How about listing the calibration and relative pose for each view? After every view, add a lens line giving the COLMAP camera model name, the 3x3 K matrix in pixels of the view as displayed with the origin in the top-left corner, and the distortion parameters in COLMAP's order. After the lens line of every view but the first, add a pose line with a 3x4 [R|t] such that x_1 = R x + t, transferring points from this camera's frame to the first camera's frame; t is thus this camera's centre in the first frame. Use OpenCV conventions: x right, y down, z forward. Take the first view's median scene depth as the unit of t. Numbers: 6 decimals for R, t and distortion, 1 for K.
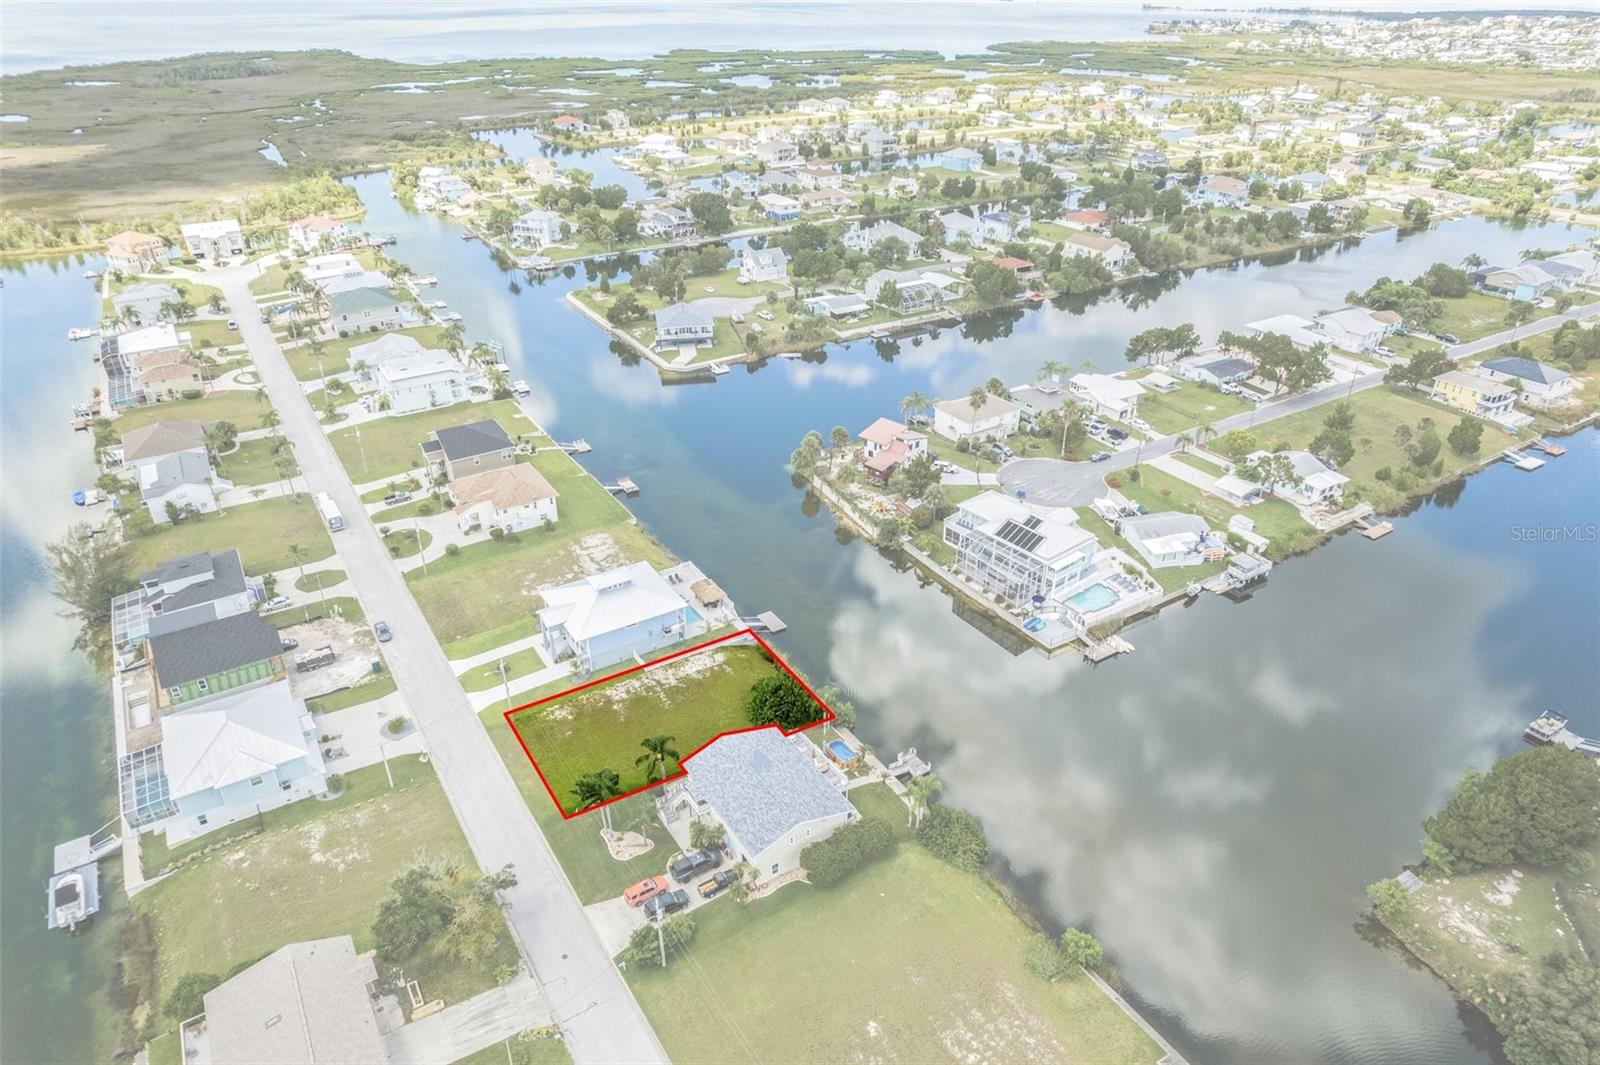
lens RADIAL K [[1025.2, 0, 803.3], [0, 1025.2, 531.3], [0, 0, 1]] dist [-0.078388, 0.067493]
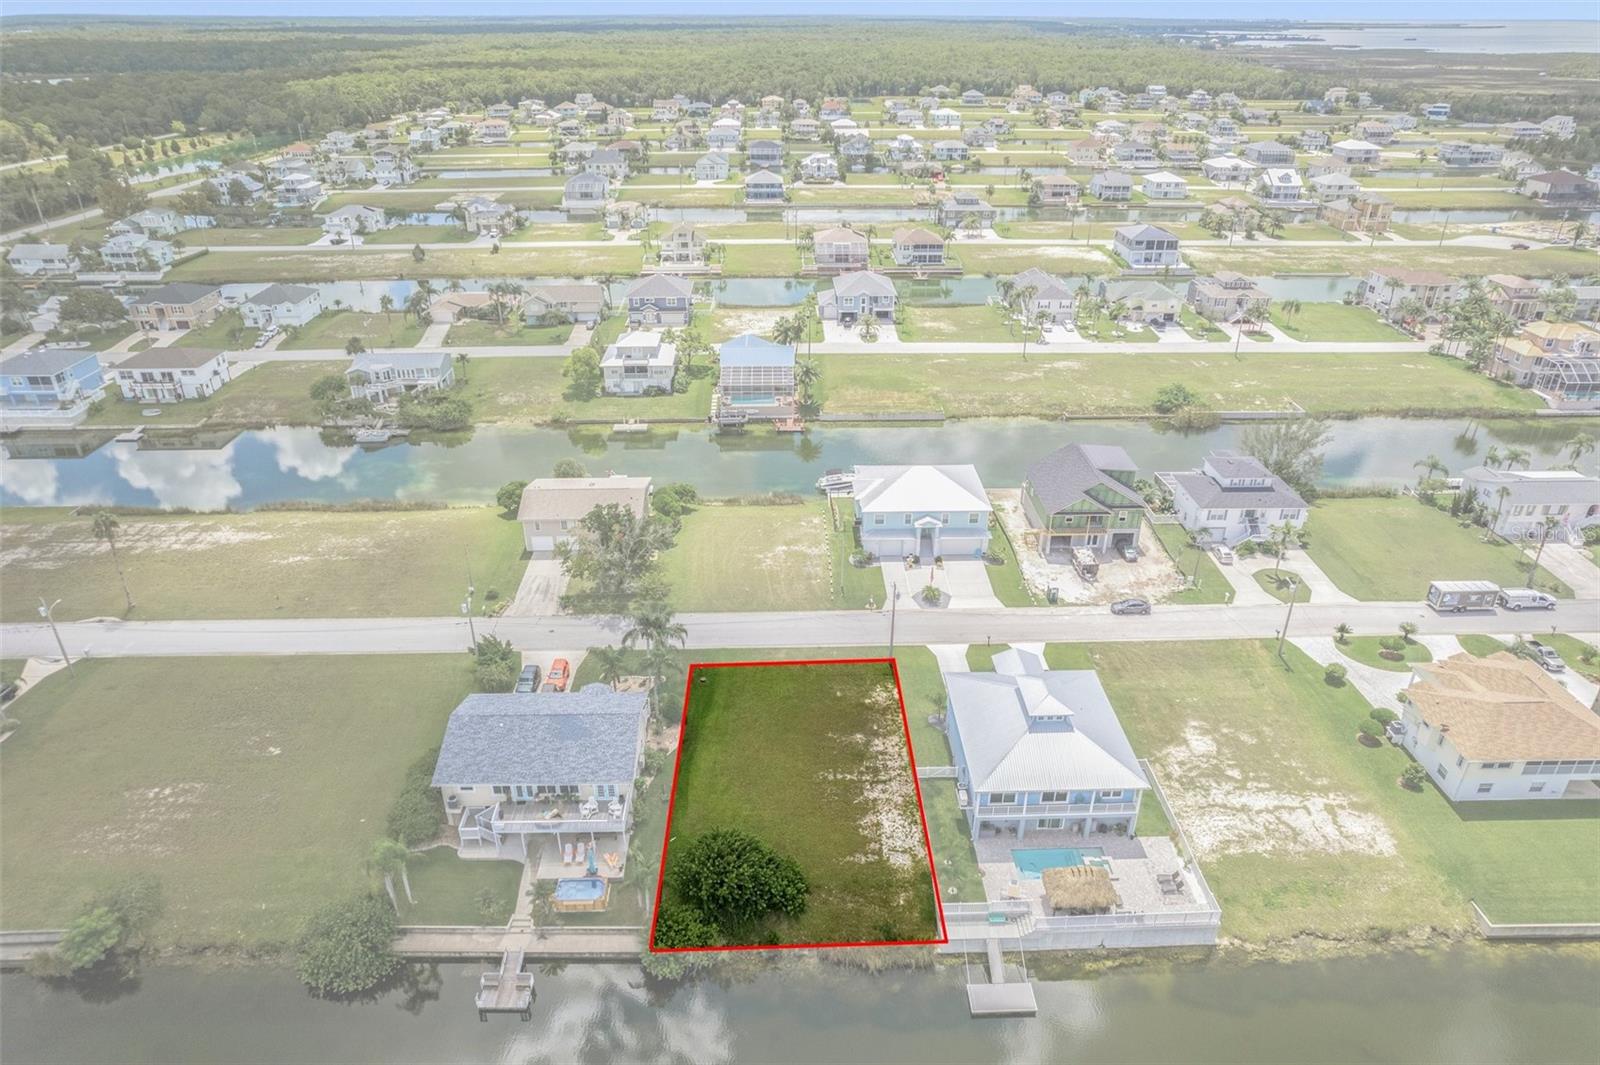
lens RADIAL K [[1025.2, 0, 803.3], [0, 1025.2, 531.3], [0, 0, 1]] dist [-0.078388, 0.067493]
pose [[-0.509177, 0.394877, -0.764729, 0.214749], [-0.417421, 0.663735, 0.620657, -0.230348], [0.752661, 0.635239, -0.173129, 0.626402]]
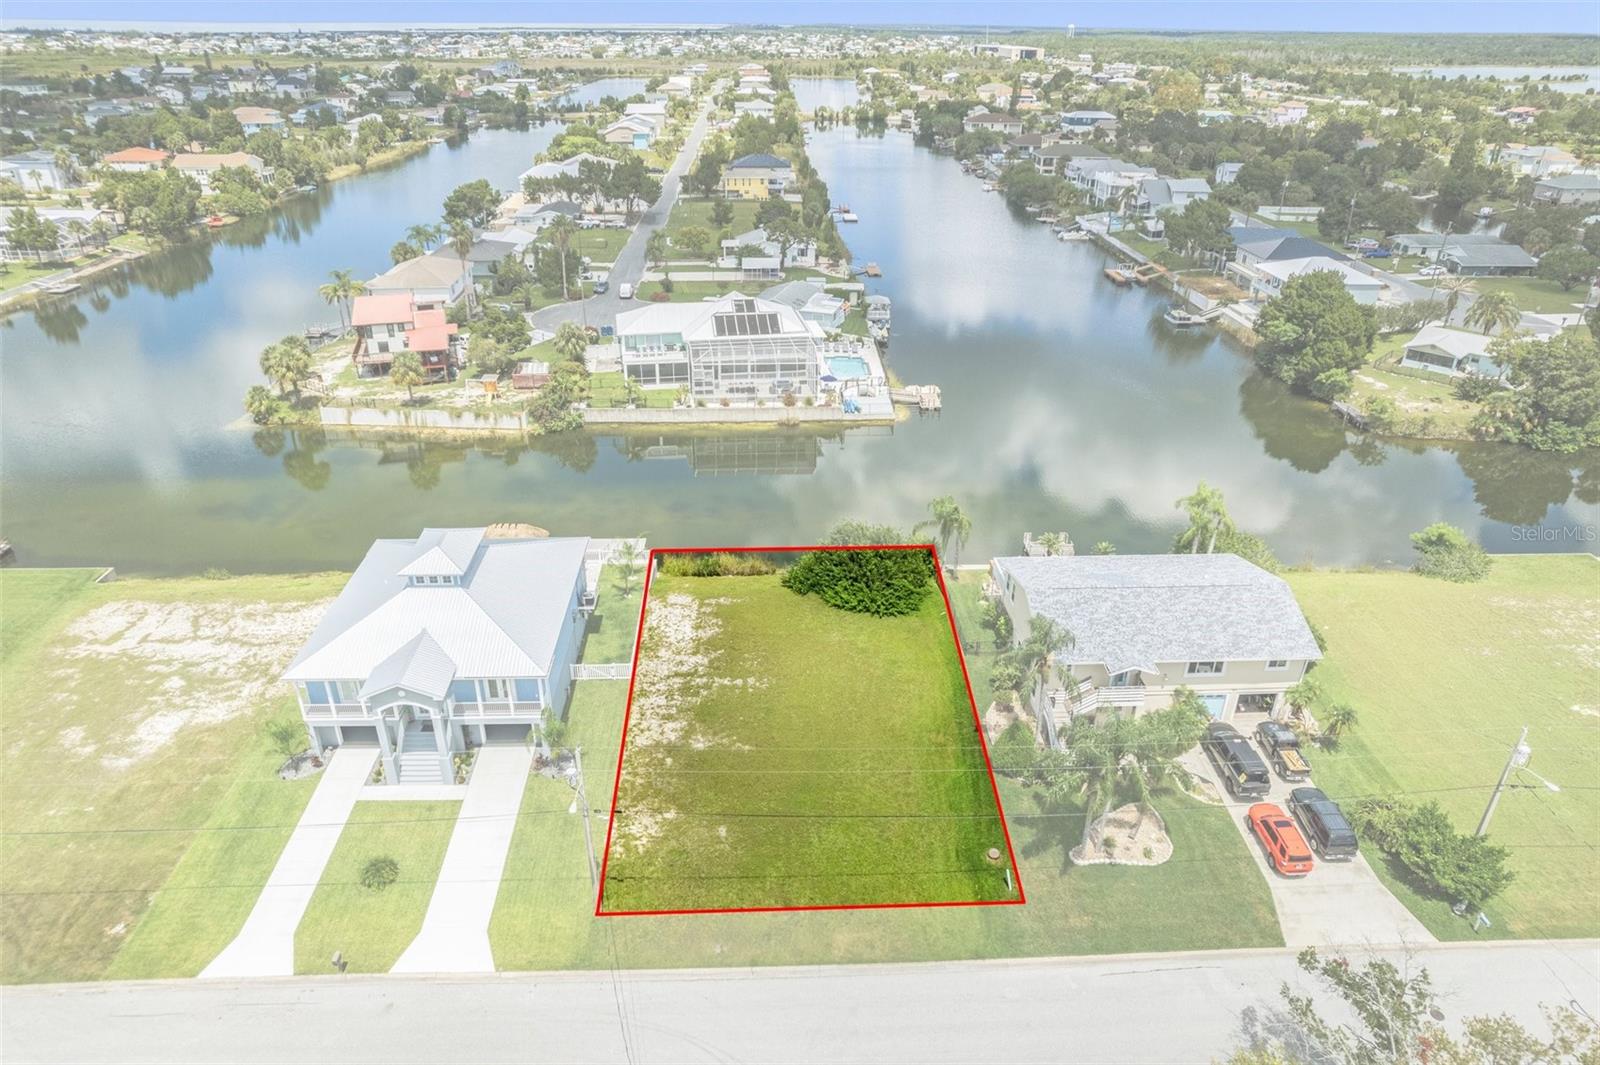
lens RADIAL K [[1025.2, 0, 803.3], [0, 1025.2, 531.3], [0, 0, 1]] dist [-0.078388, 0.067493]
pose [[0.495436, -0.387031, 0.777657, -0.297347], [0.411513, 0.892994, 0.182262, 0.015018], [-0.764984, 0.229716, 0.601690, 0.418772]]
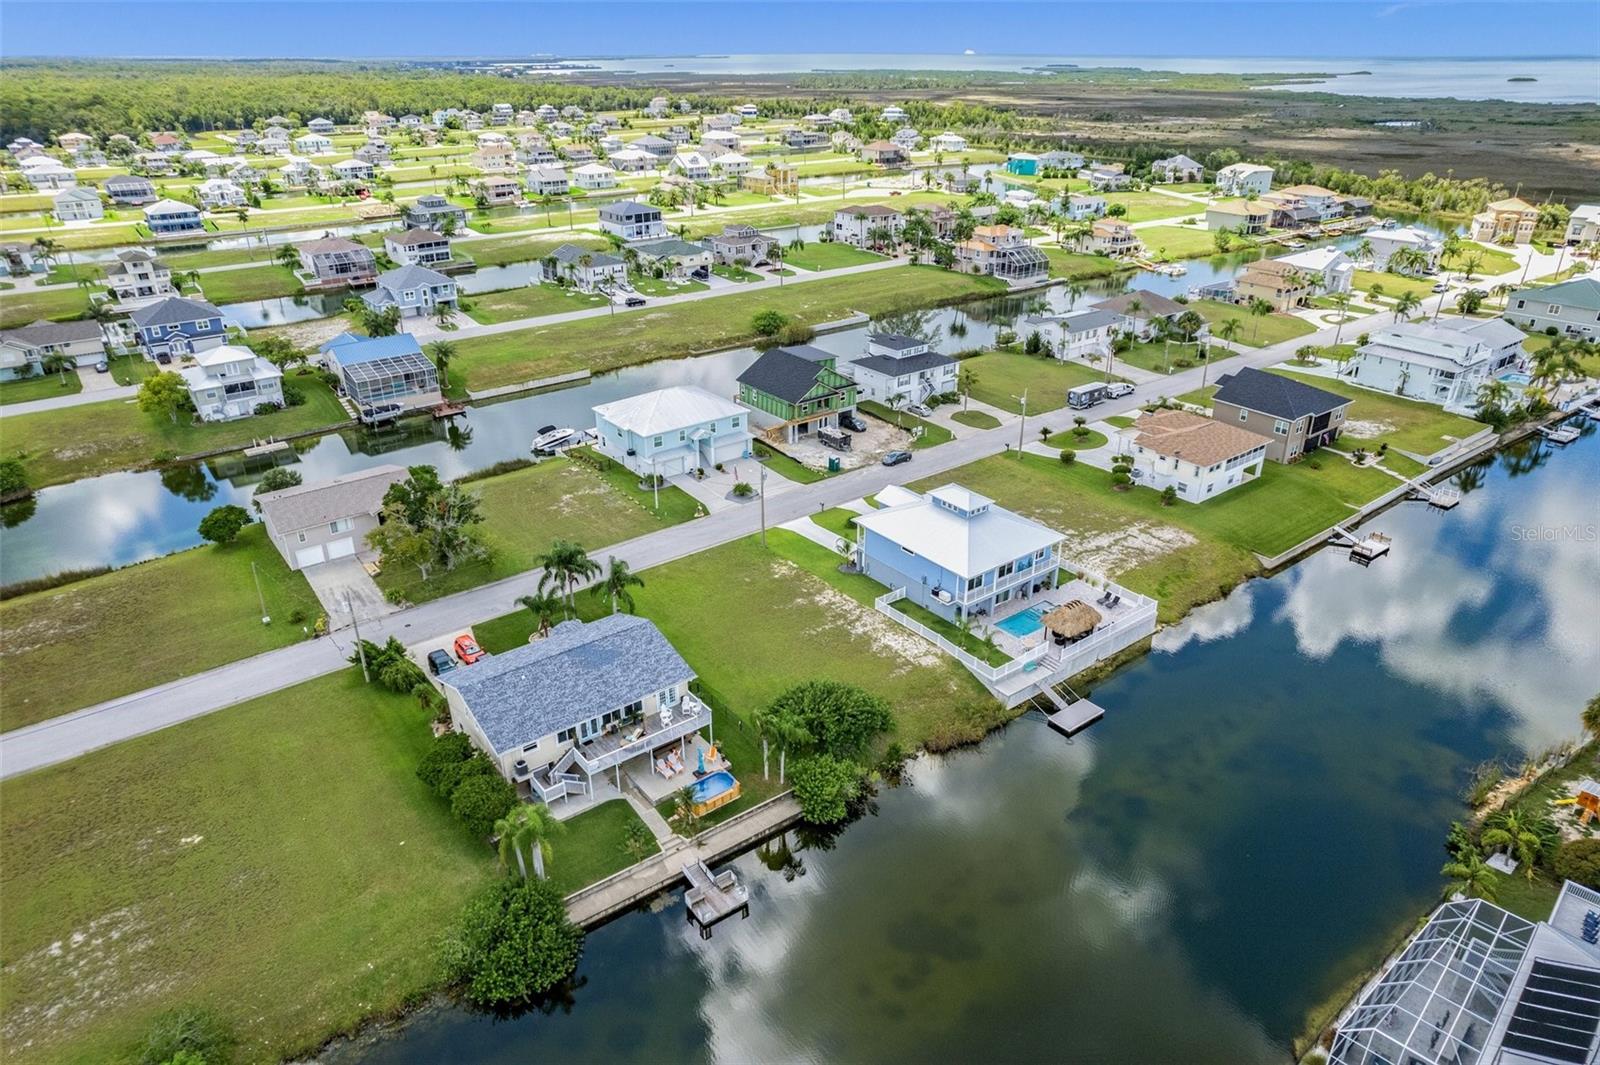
lens RADIAL K [[1025.2, 0, 803.3], [0, 1025.2, 531.3], [0, 0, 1]] dist [-0.078388, 0.067493]
pose [[0.094964, 0.430119, -0.897763, 0.307648], [-0.480563, 0.809603, 0.337049, -0.083592], [0.871804, 0.399424, 0.283582, 0.475074]]
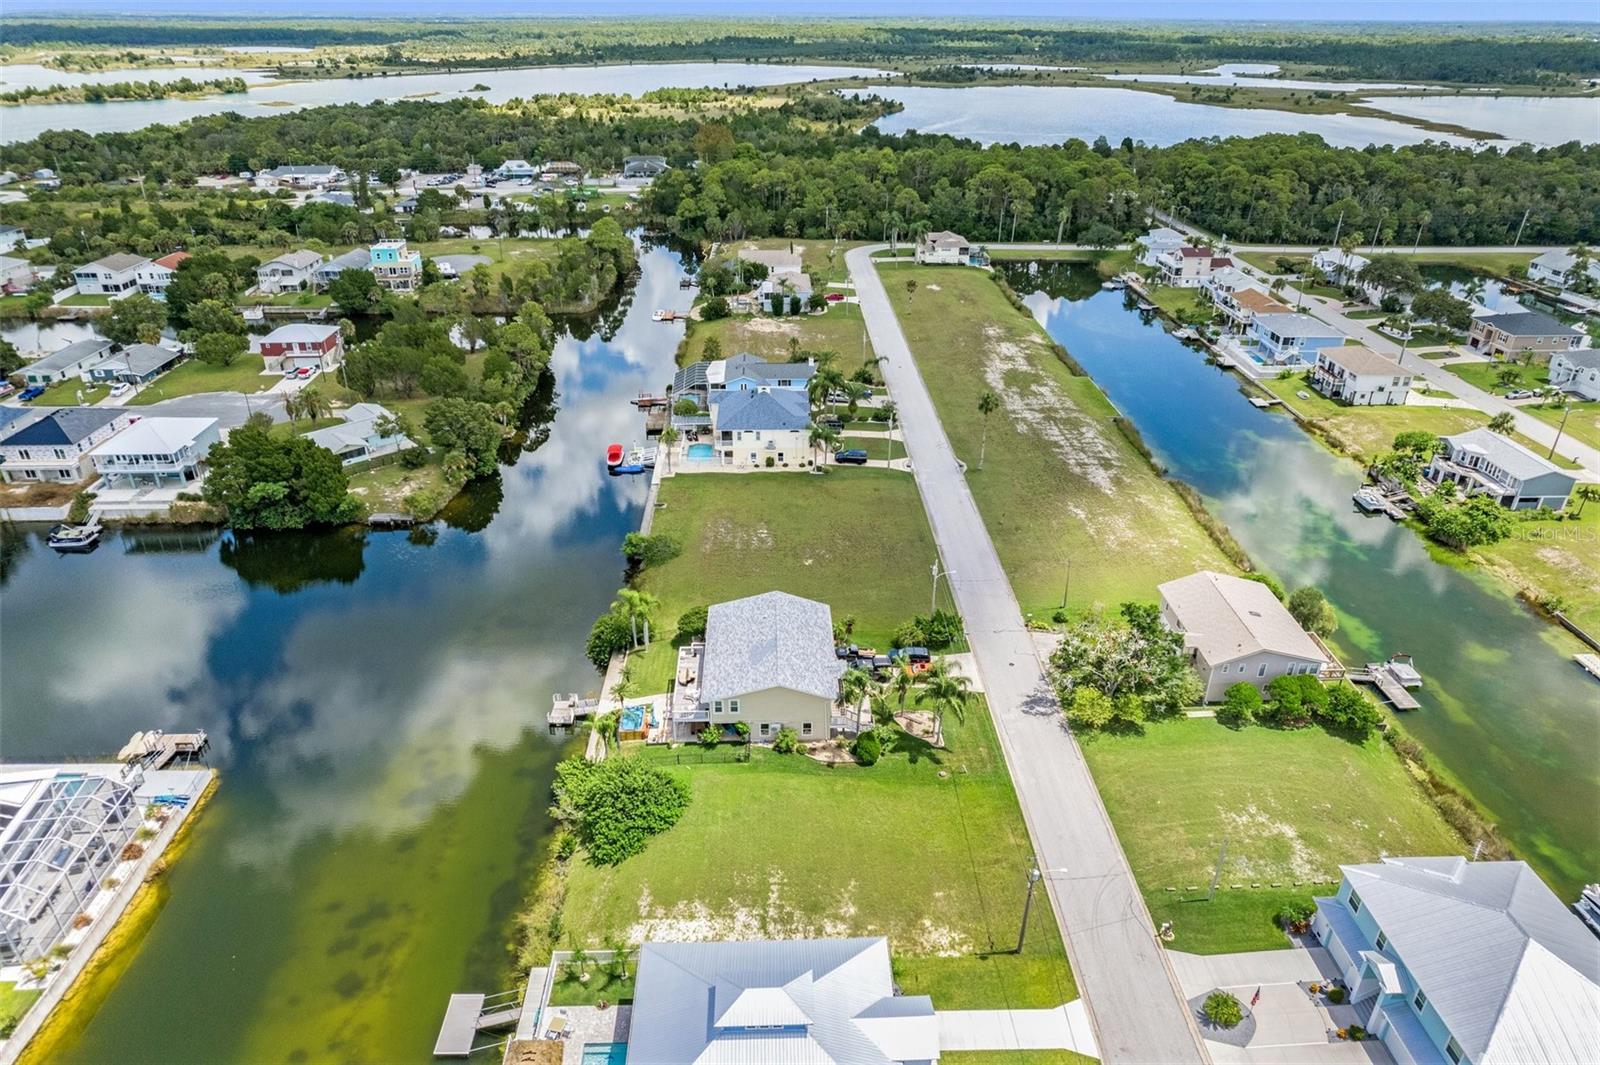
lens RADIAL K [[1025.2, 0, 803.3], [0, 1025.2, 531.3], [0, 0, 1]] dist [-0.078388, 0.067493]
pose [[-0.863482, -0.234901, 0.446340, -0.232957], [0.239775, 0.587368, 0.772986, -0.265874], [-0.443741, 0.774481, -0.450858, 0.692421]]
